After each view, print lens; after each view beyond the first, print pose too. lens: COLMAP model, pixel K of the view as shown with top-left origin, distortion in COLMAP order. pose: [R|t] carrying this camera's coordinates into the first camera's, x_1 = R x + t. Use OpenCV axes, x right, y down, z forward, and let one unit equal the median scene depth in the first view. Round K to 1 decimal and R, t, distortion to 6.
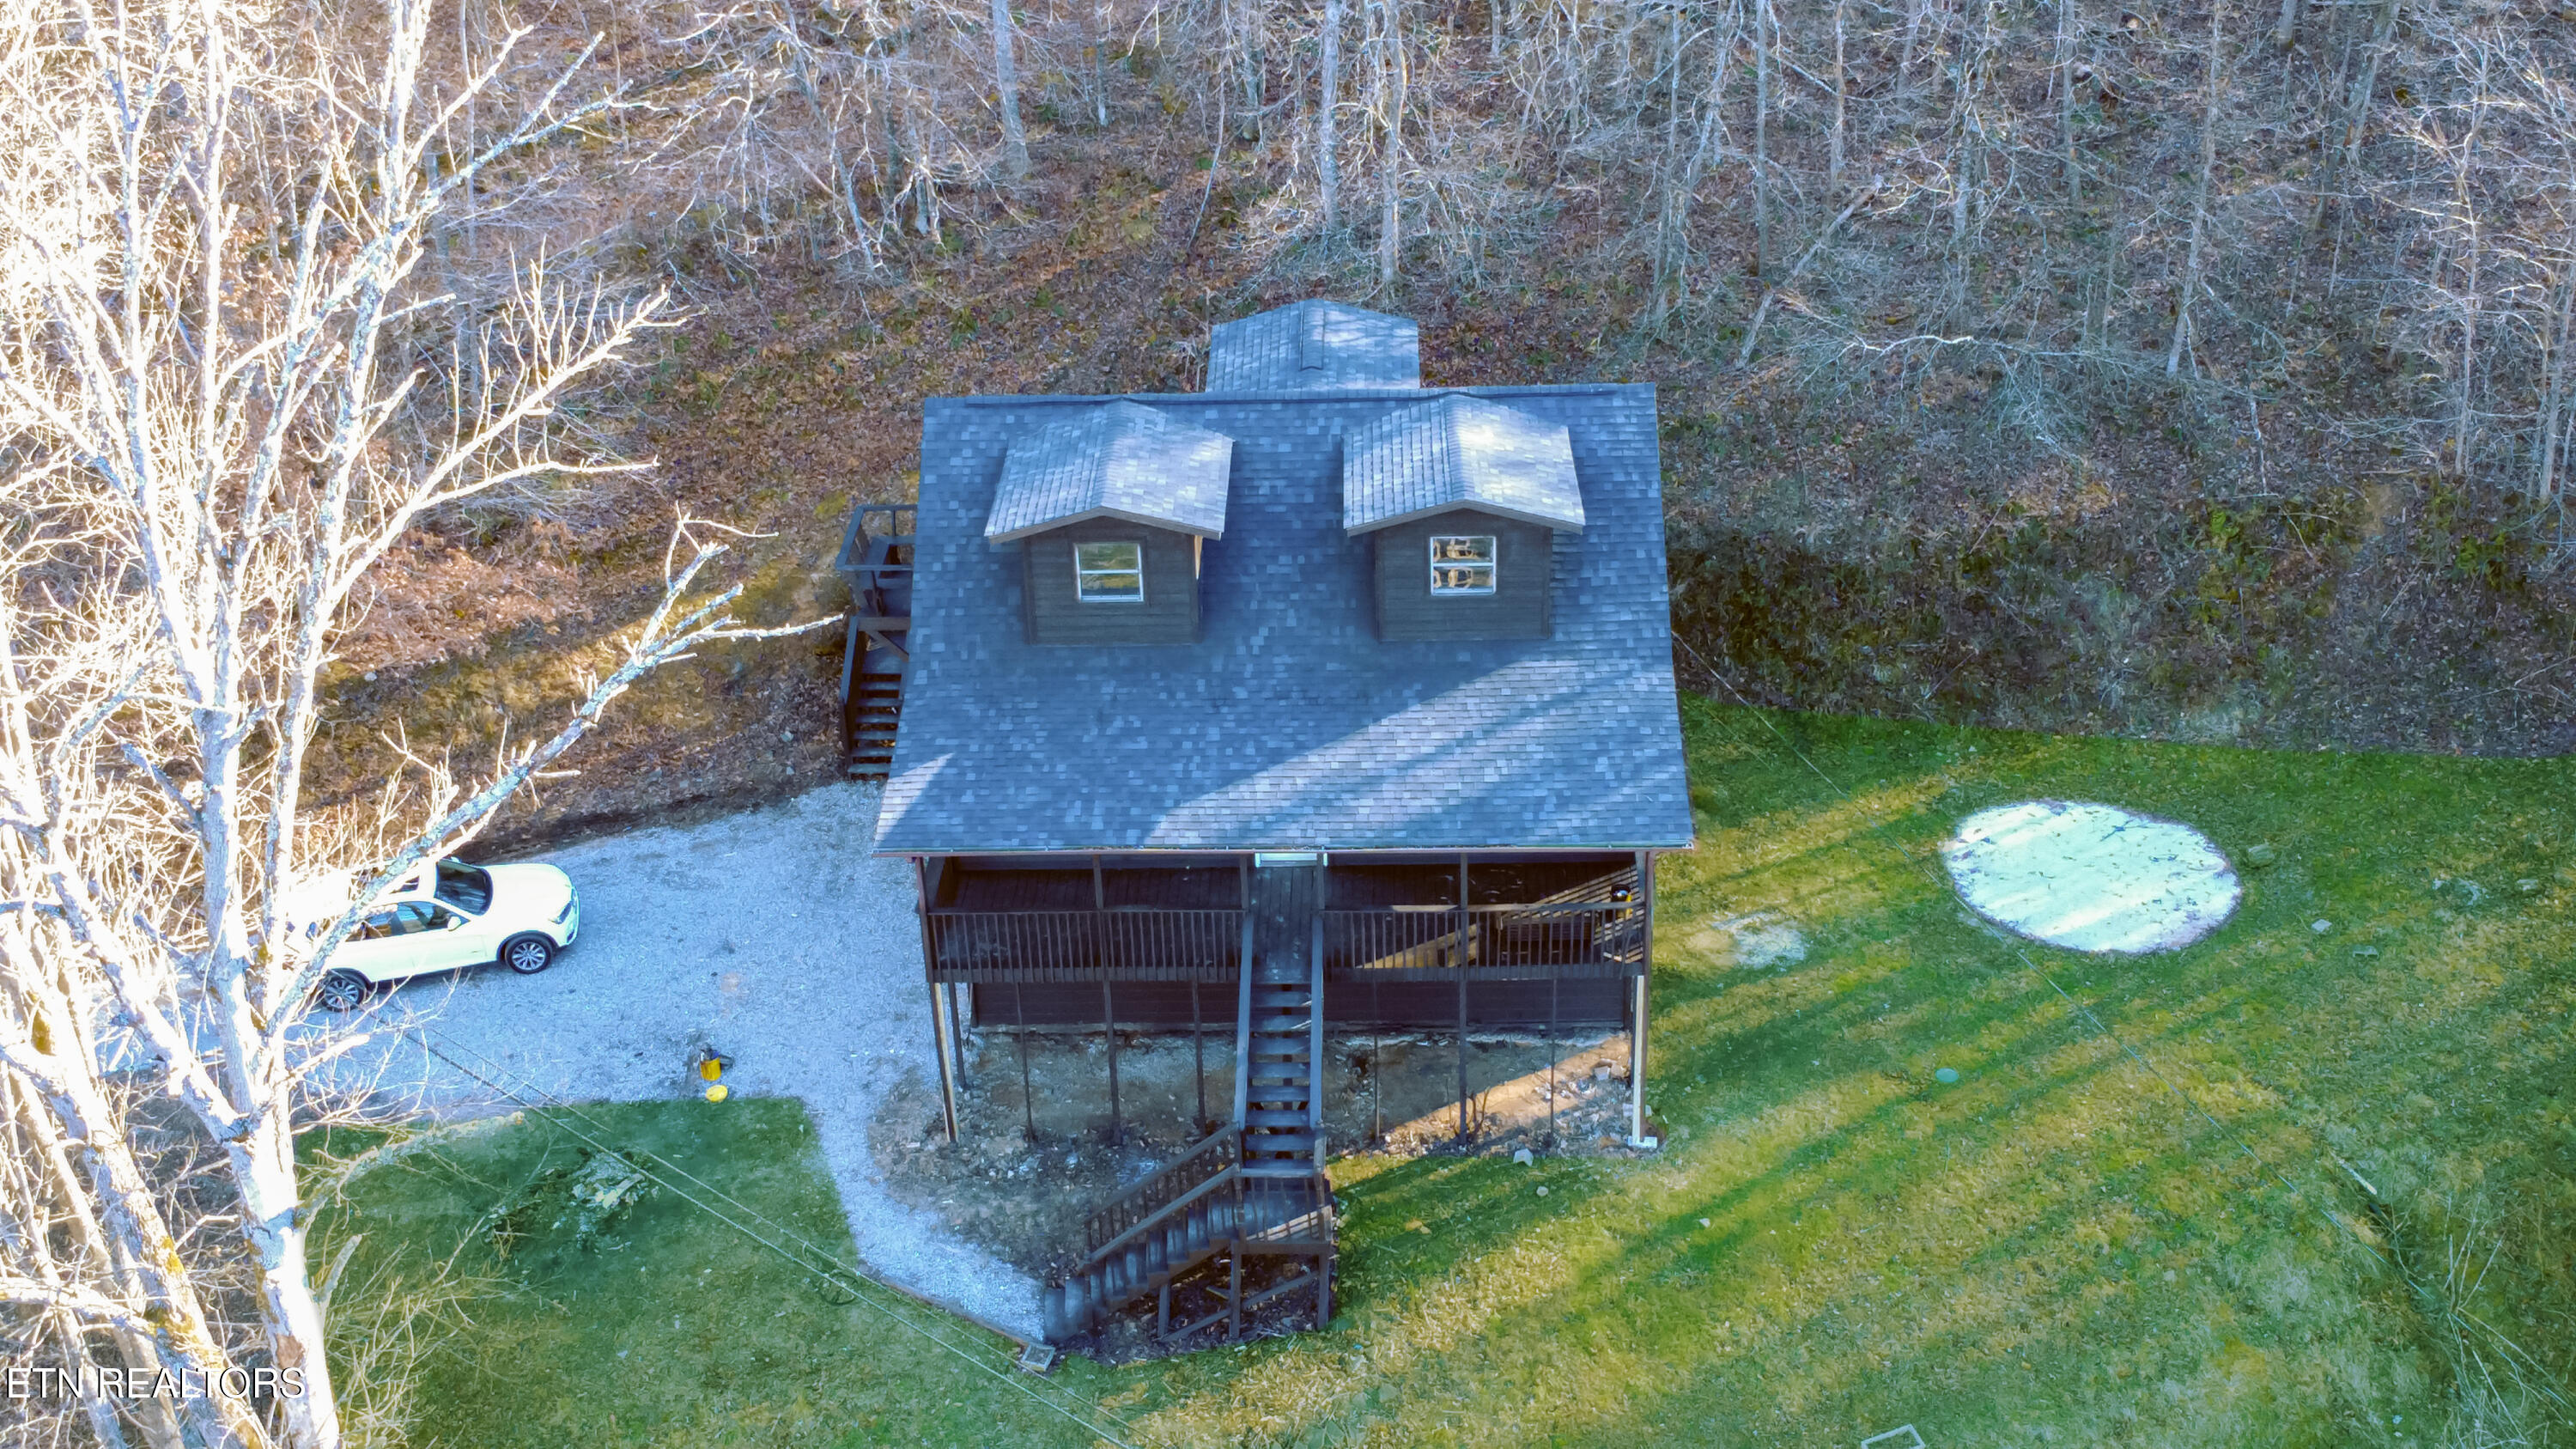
lens RADIAL K [[2738.3, 0, 1291.9], [0, 2738.3, 732.3], [0, 0, 1]] dist [0.017480, 0.000000]
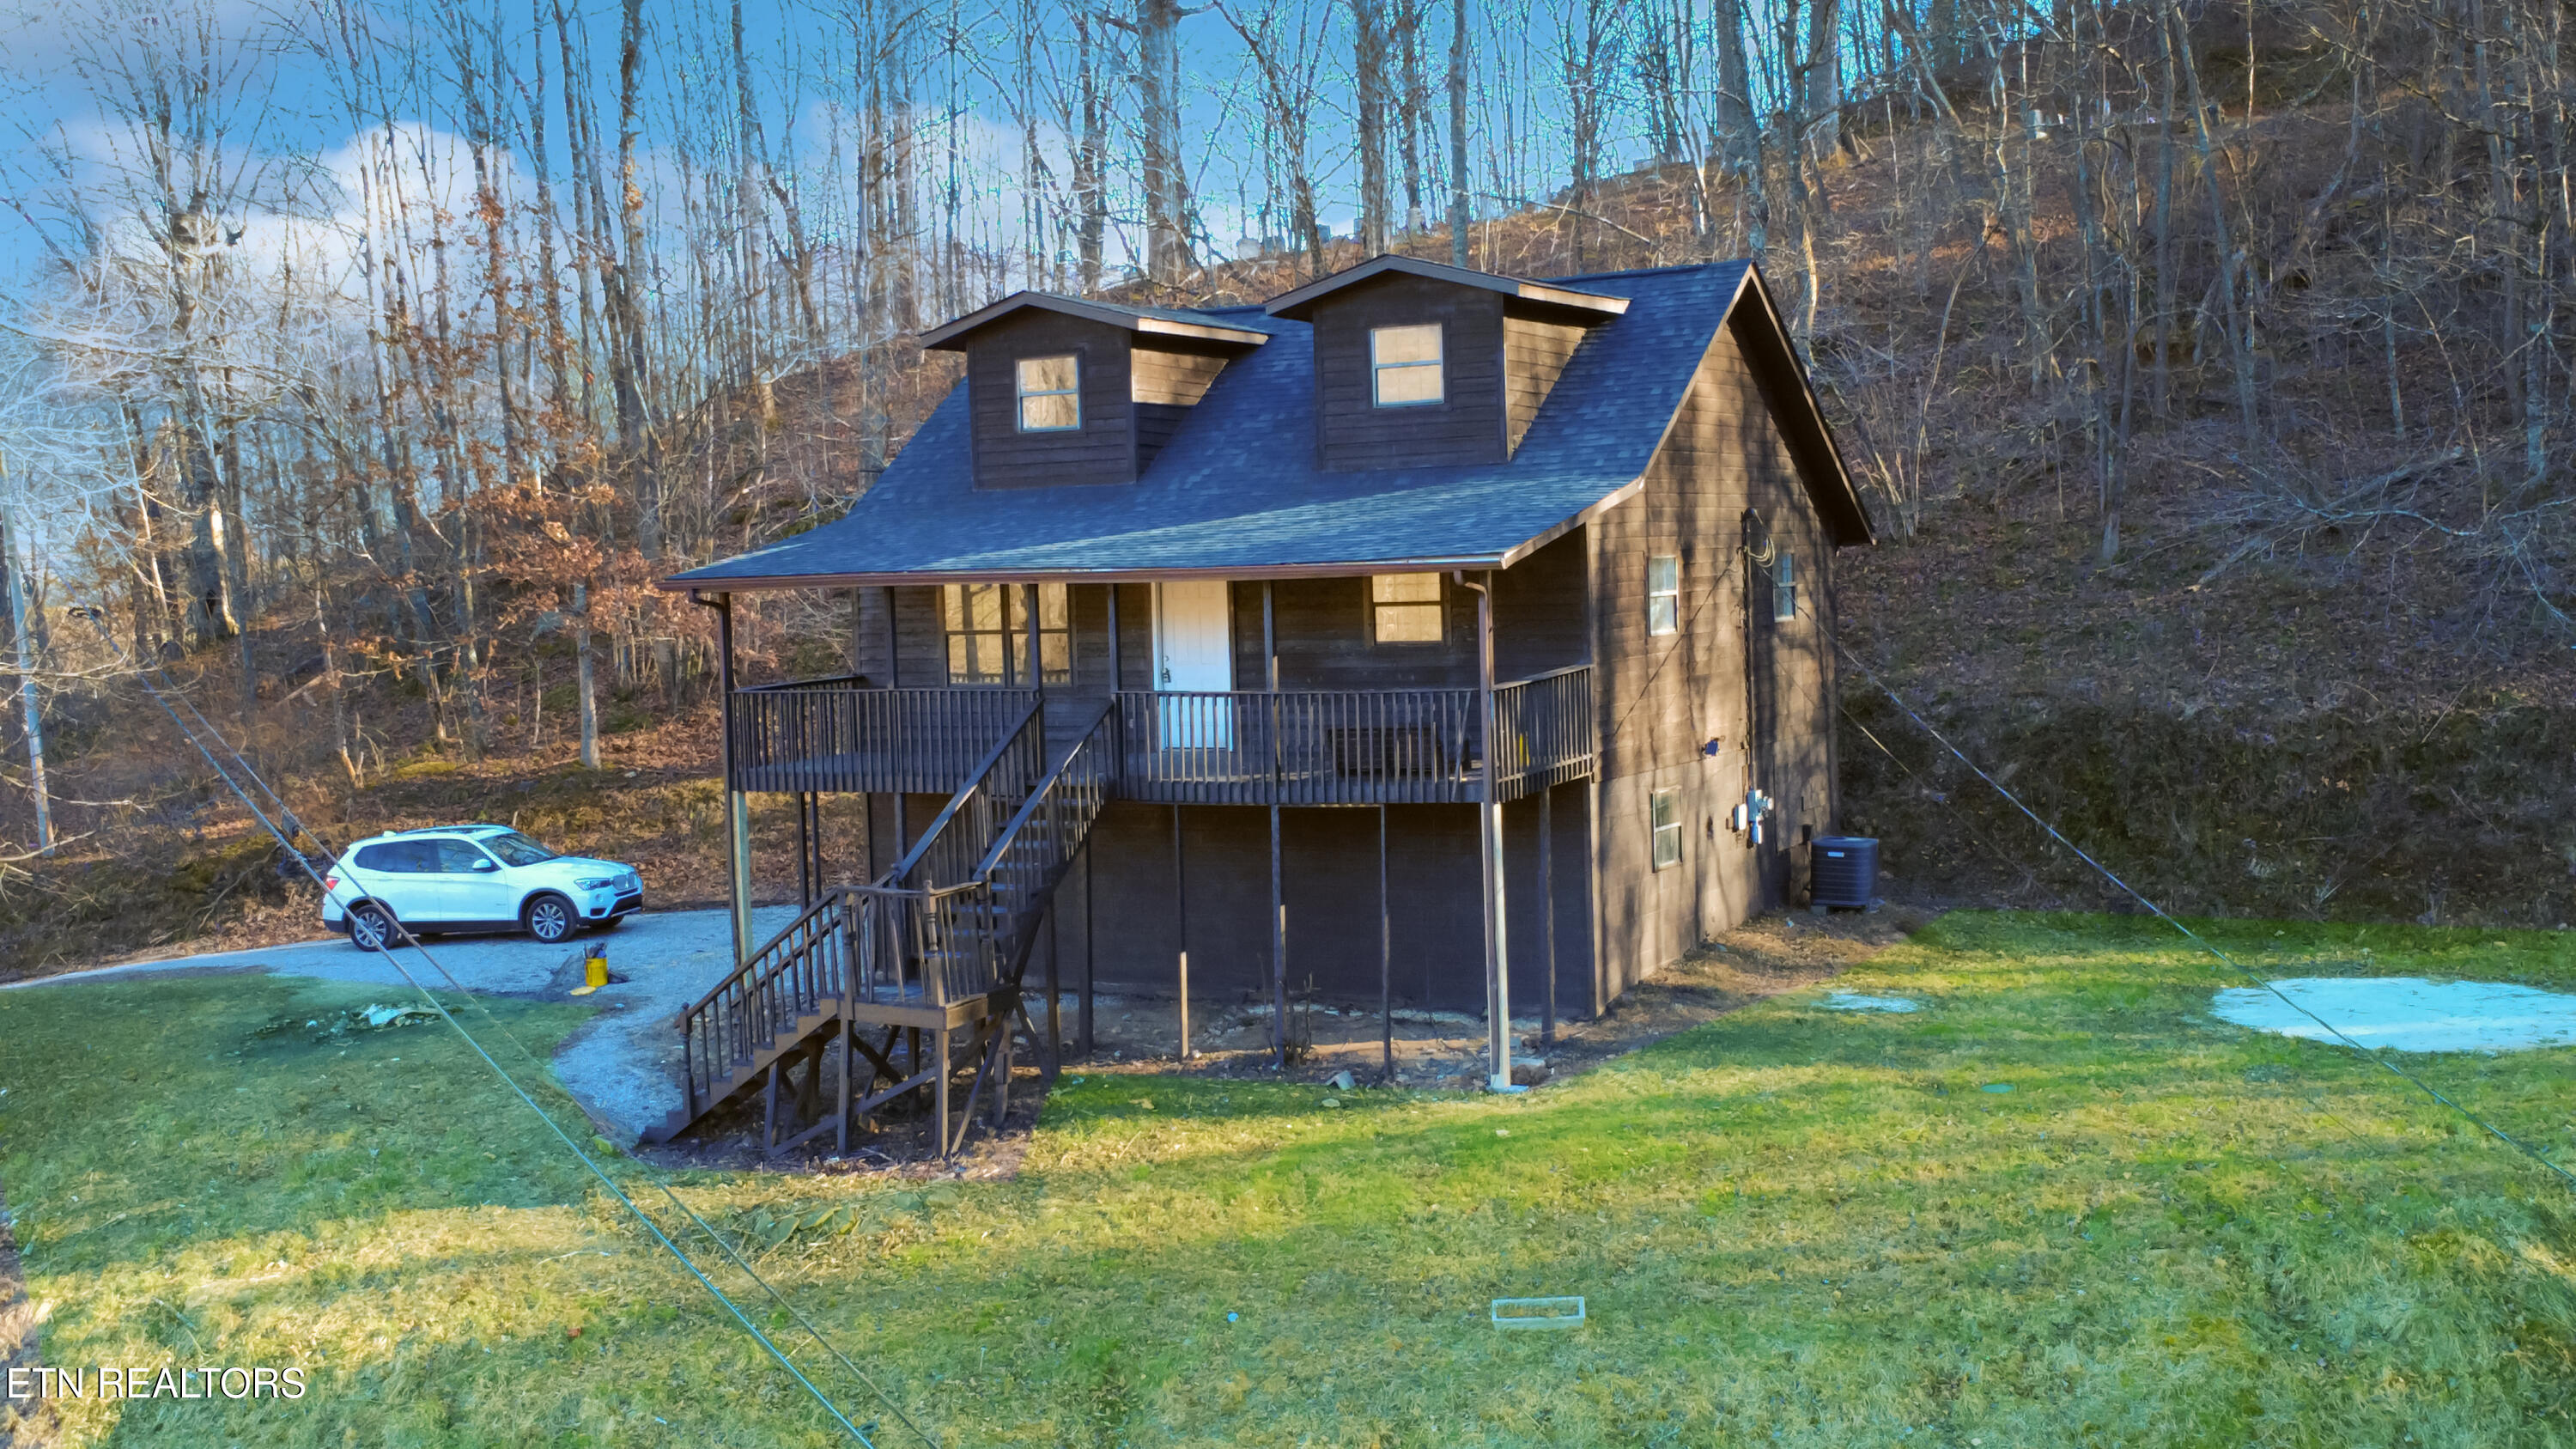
lens RADIAL K [[2738.3, 0, 1277.2], [0, 2738.3, 727.2], [0, 0, 1]] dist [0.017480, 0.000000]
pose [[0.886057, 0.028556, -0.462696, 0.393345], [-0.220358, 0.904074, -0.366187, 0.331414], [0.407854, 0.426421, 0.807354, 0.355081]]
